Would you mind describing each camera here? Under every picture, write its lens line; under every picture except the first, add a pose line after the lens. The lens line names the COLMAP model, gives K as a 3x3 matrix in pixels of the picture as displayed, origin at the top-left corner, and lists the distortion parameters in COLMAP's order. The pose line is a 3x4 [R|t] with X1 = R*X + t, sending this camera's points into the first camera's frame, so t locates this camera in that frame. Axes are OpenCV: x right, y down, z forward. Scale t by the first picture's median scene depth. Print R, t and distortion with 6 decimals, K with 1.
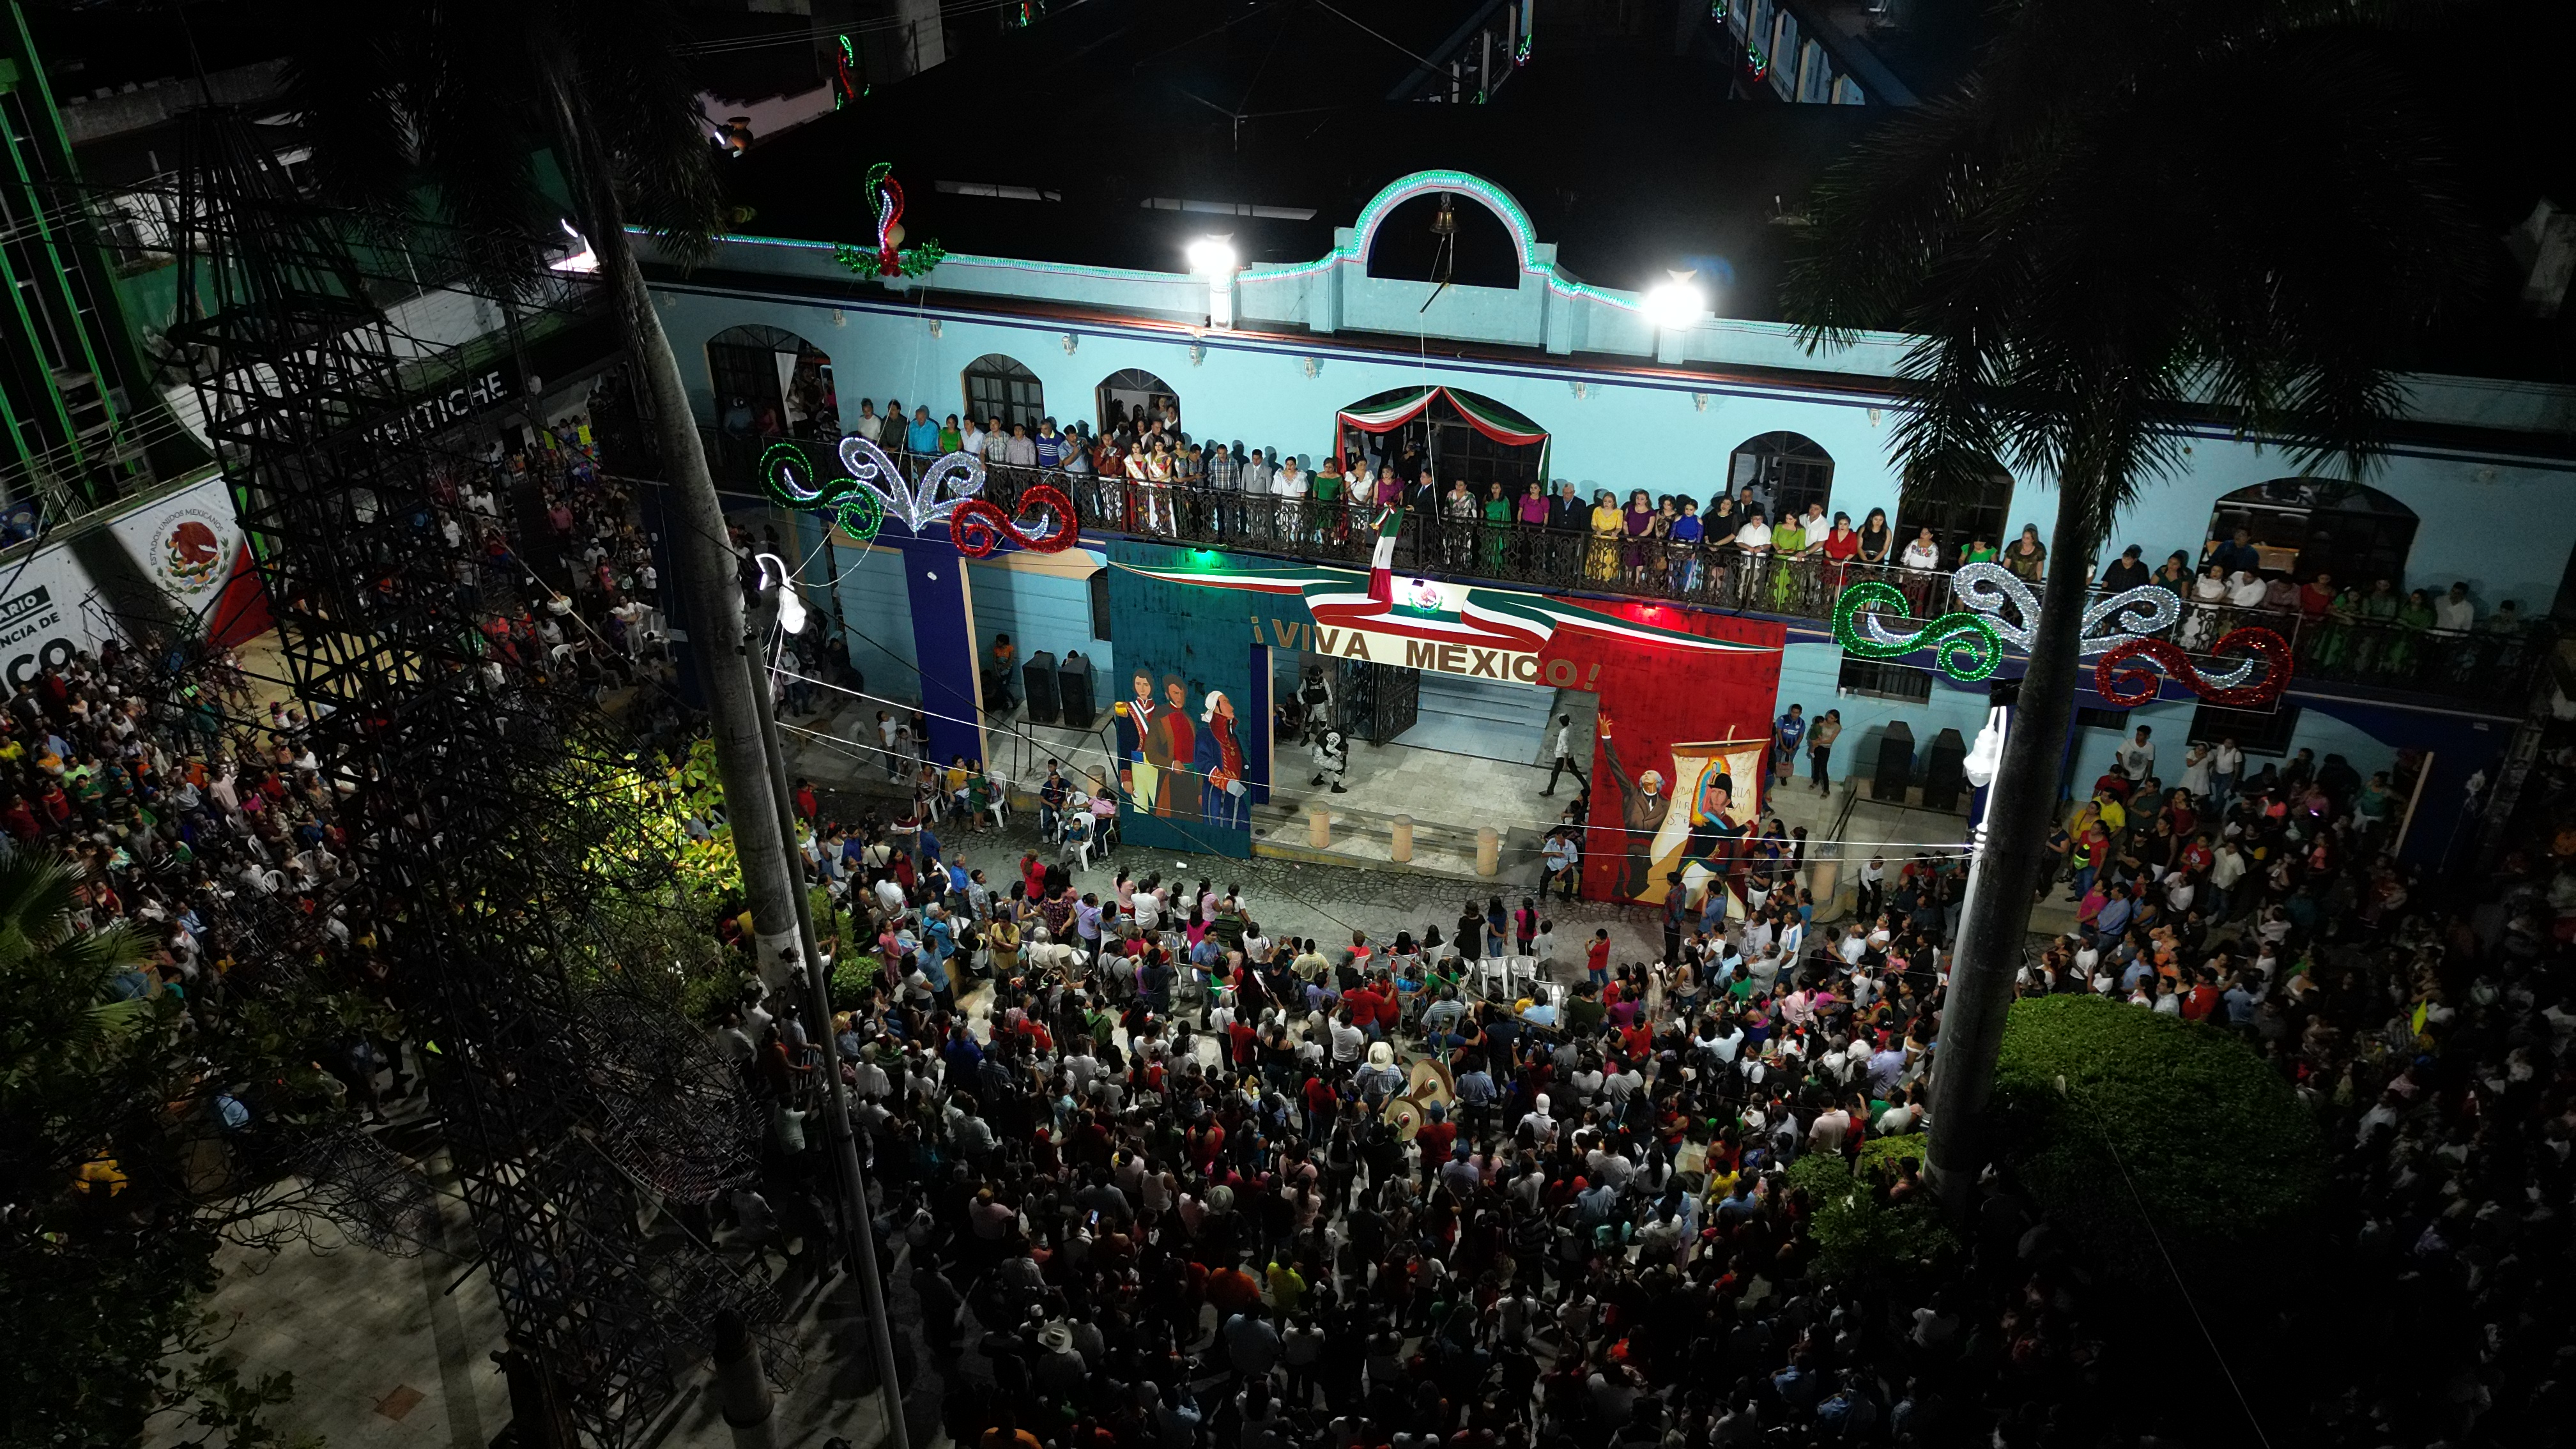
lens RADIAL K [[1780.3, 0, 1288.0], [0, 1780.3, 724.5], [0, 0, 1]] dist [0.190943, -0.000565]
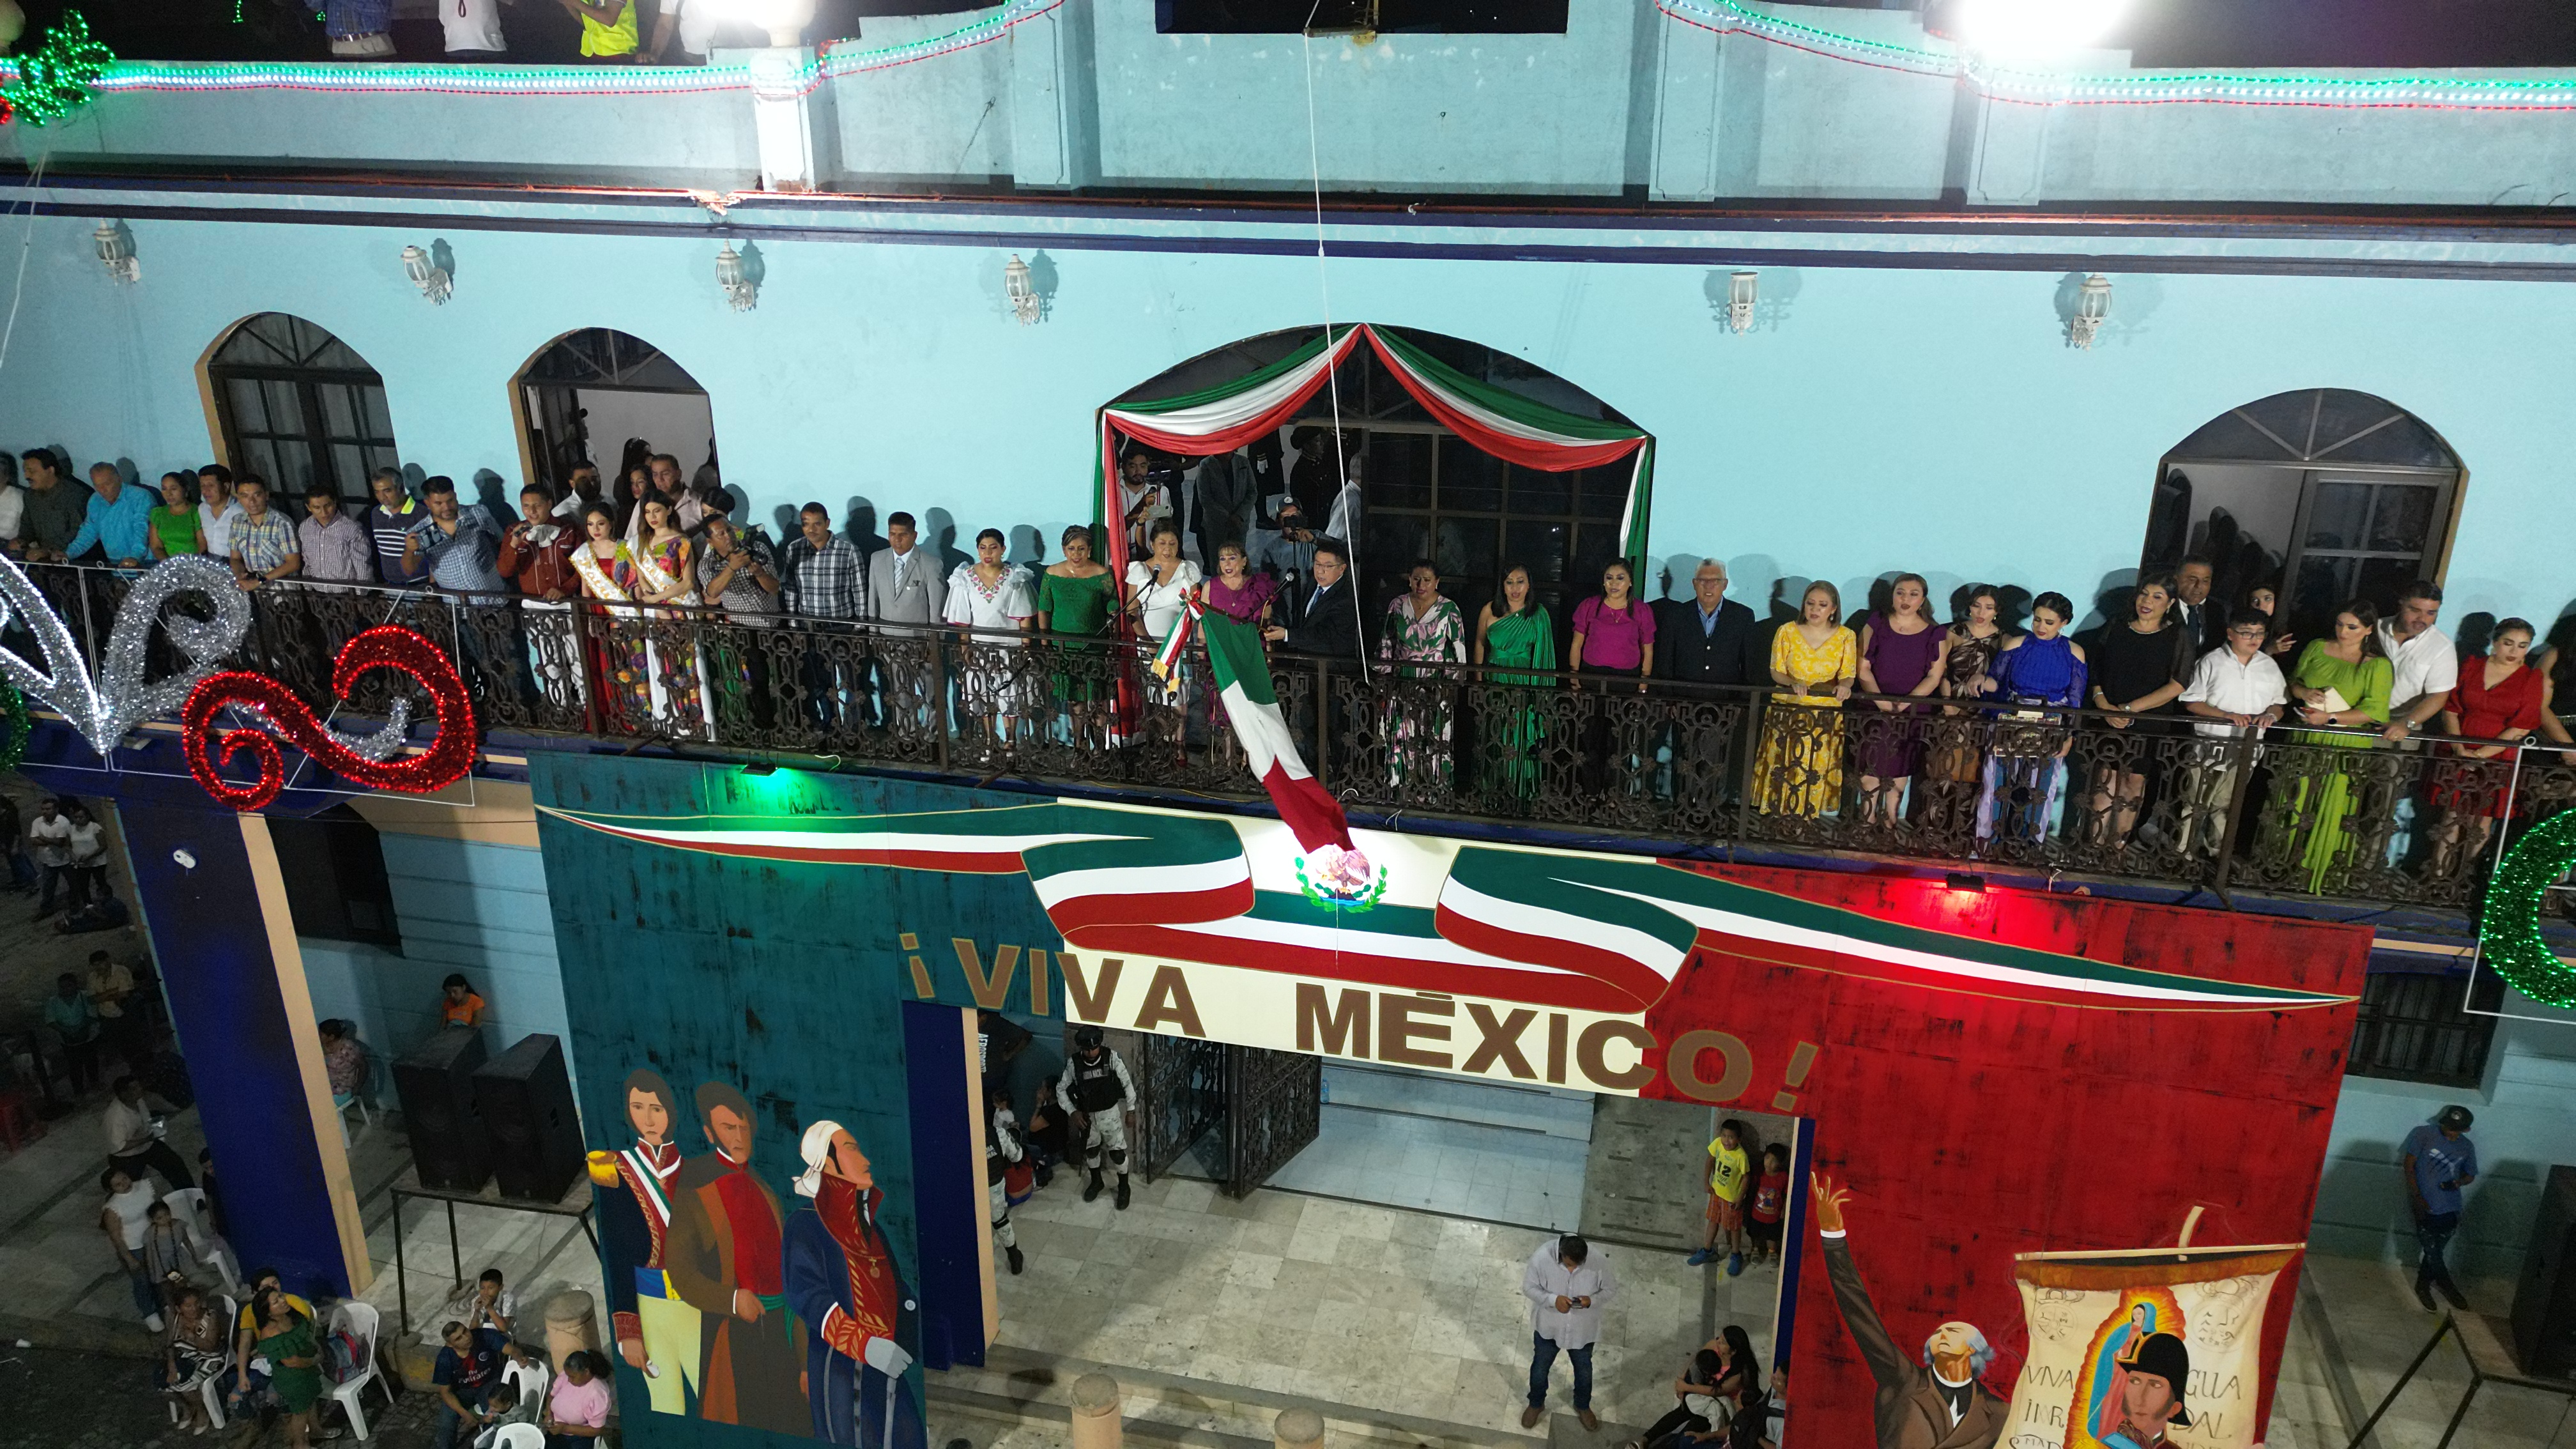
lens RADIAL K [[1781.9, 0, 1288.0], [0, 1781.9, 724.5], [0, 0, 1]] dist [0.049981, -0.001300]
pose [[0.997168, -0.022766, 0.071673, 0.038179], [0.033440, 0.987898, -0.151456, -0.044093], [-0.067357, 0.153424, 0.985862, 0.605027]]
